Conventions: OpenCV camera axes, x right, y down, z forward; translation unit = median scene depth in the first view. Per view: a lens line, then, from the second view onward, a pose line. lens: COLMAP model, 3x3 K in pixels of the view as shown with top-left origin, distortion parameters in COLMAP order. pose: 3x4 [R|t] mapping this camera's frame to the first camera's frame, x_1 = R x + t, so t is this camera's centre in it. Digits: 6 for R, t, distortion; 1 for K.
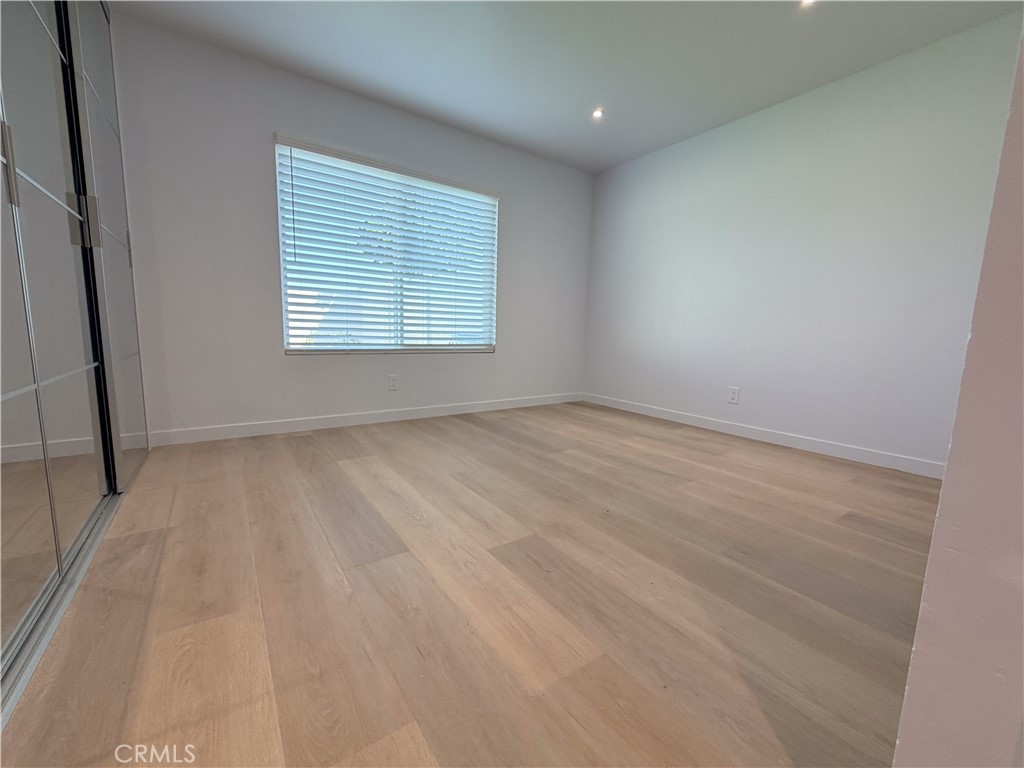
lens RADIAL K [[409.0, 0, 507.2], [0, 409.0, 385.0], [0, 0, 1]] dist [0.000806, -0.000051]
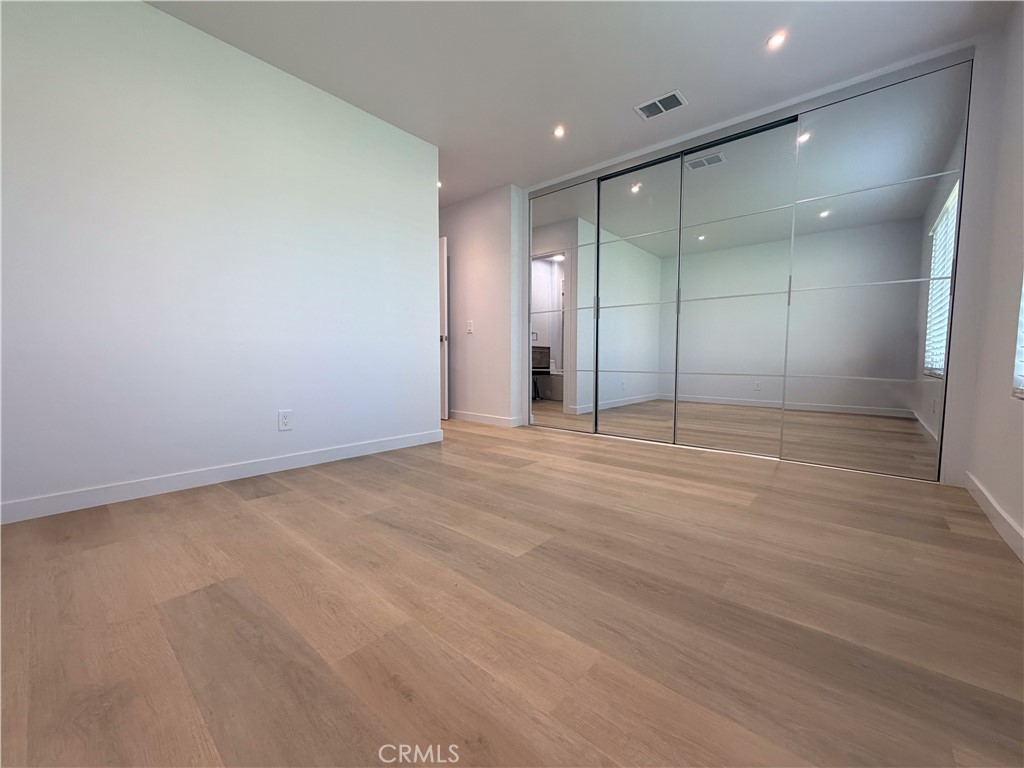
lens RADIAL K [[409.0, 0, 507.2], [0, 409.0, 385.0], [0, 0, 1]] dist [0.000806, -0.000051]
pose [[-0.969950, -0.015800, -0.242792, 0.400441], [-0.063155, 0.980036, 0.188524, -0.215113], [0.234966, 0.198192, -0.951583, 1.923124]]
